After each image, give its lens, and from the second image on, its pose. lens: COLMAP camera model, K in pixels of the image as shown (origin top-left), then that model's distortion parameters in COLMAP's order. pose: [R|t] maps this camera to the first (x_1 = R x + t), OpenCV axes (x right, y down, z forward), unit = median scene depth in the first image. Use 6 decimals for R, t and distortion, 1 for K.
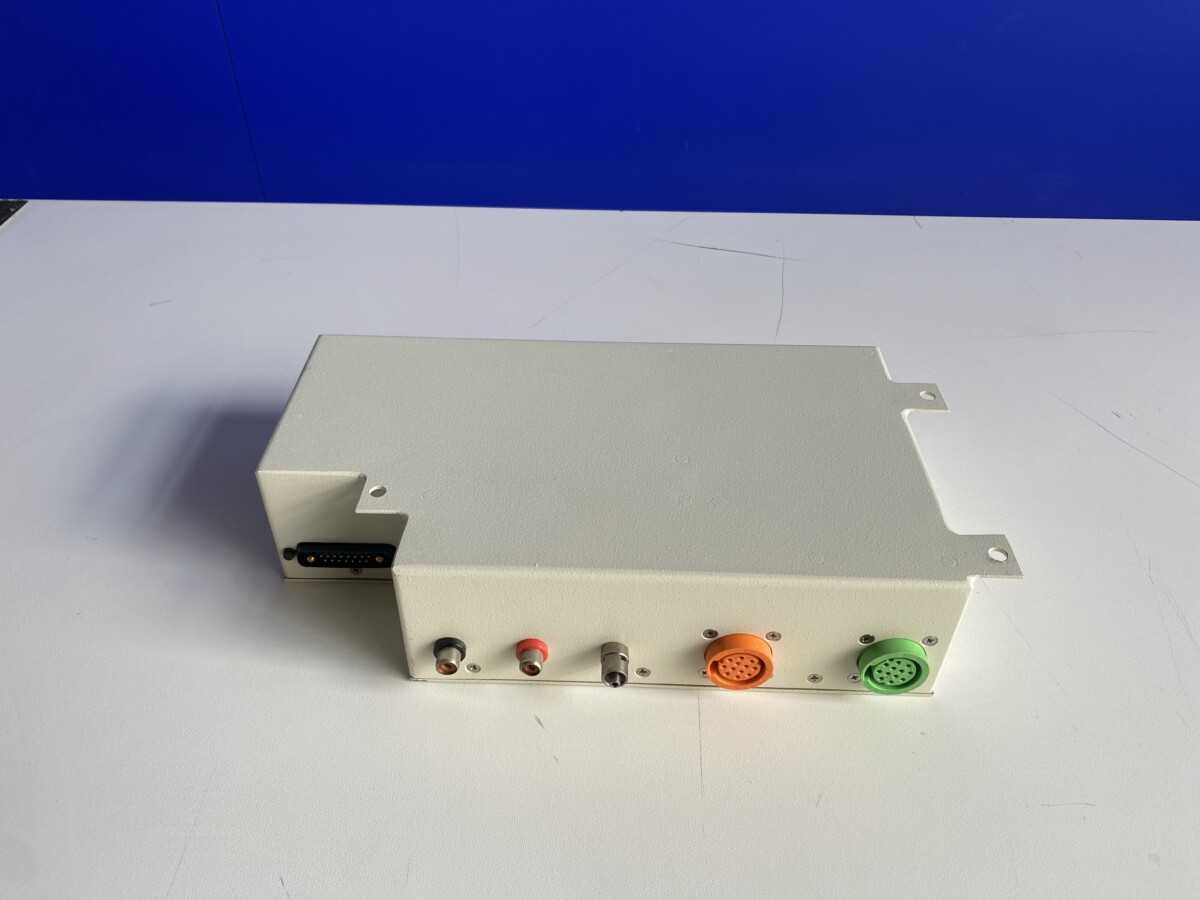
lens RADIAL K [[877.1, 0, 592.9], [0, 877.1, 419.0], [0, 0, 1]] dist [-0.038767, -0.001280]
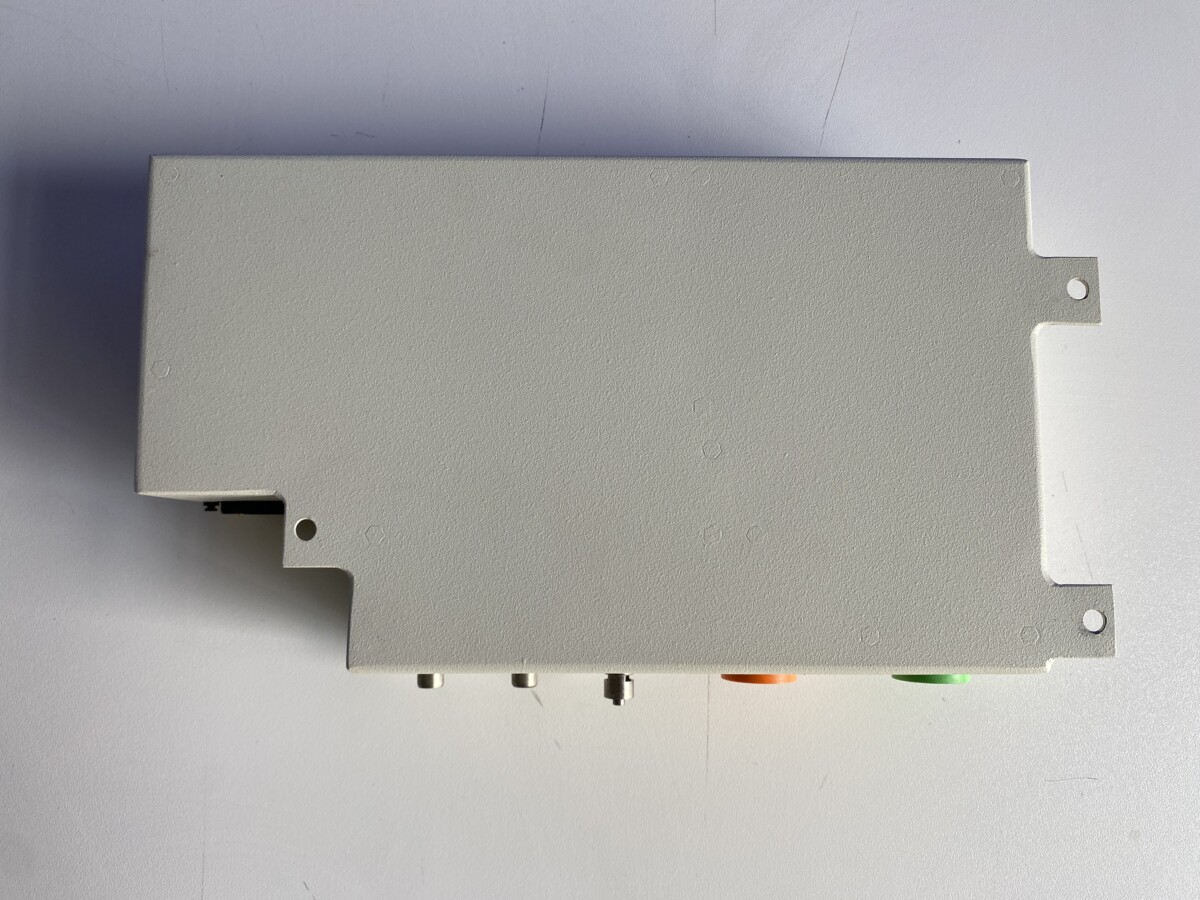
lens RADIAL K [[877.1, 0, 592.9], [0, 877.1, 419.0], [0, 0, 1]] dist [-0.038767, -0.001280]
pose [[0.999689, -0.023370, 0.008696, -0.002972], [0.010686, 0.716608, 0.697394, -0.524834], [-0.022529, -0.697084, 0.716635, 0.544750]]
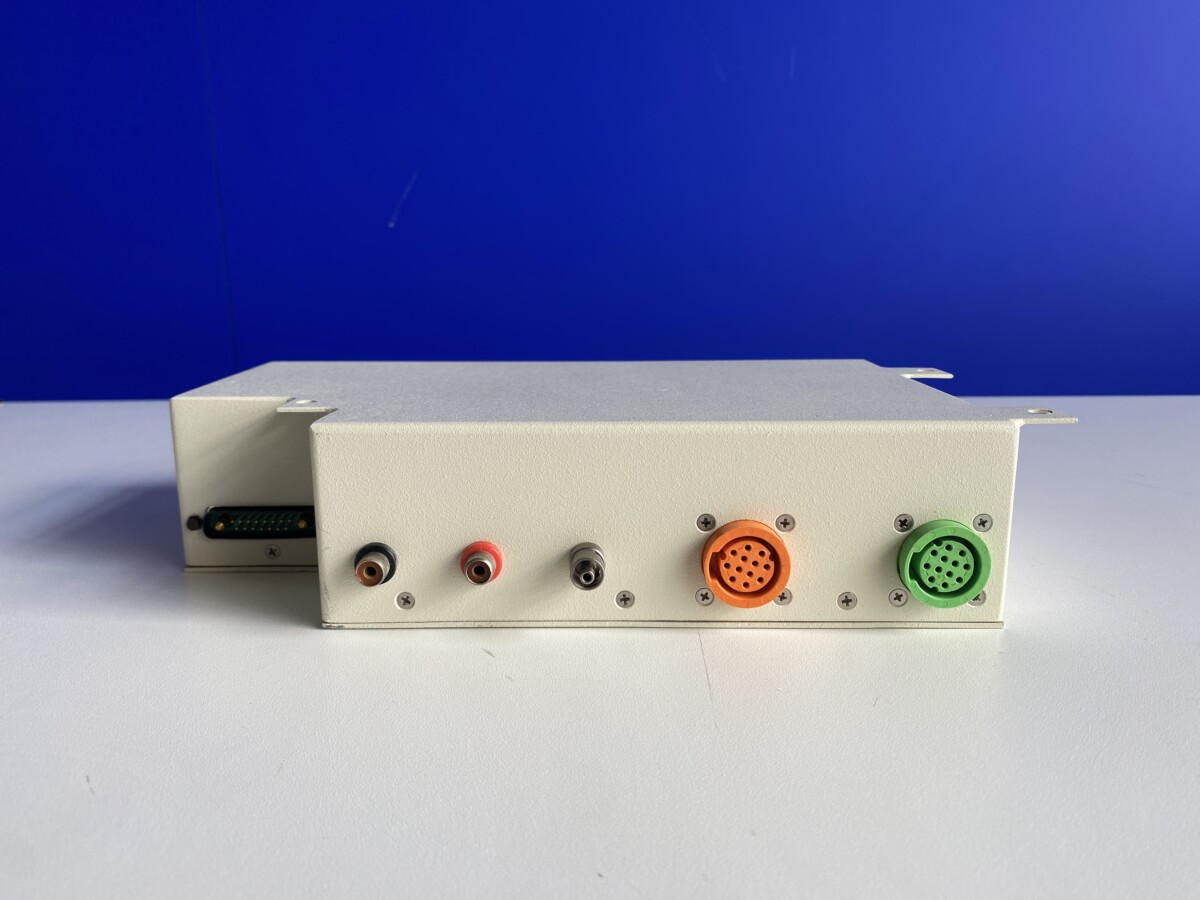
lens RADIAL K [[889.8, 0, 600.0], [0, 889.8, 450.0], [0, 0, 1]] dist [-0.020771, -0.003120]
pose [[0.999685, -0.017498, 0.018011, 0.024362], [0.023393, 0.909705, -0.414595, 0.508852], [-0.009131, 0.414885, 0.909828, 0.234364]]
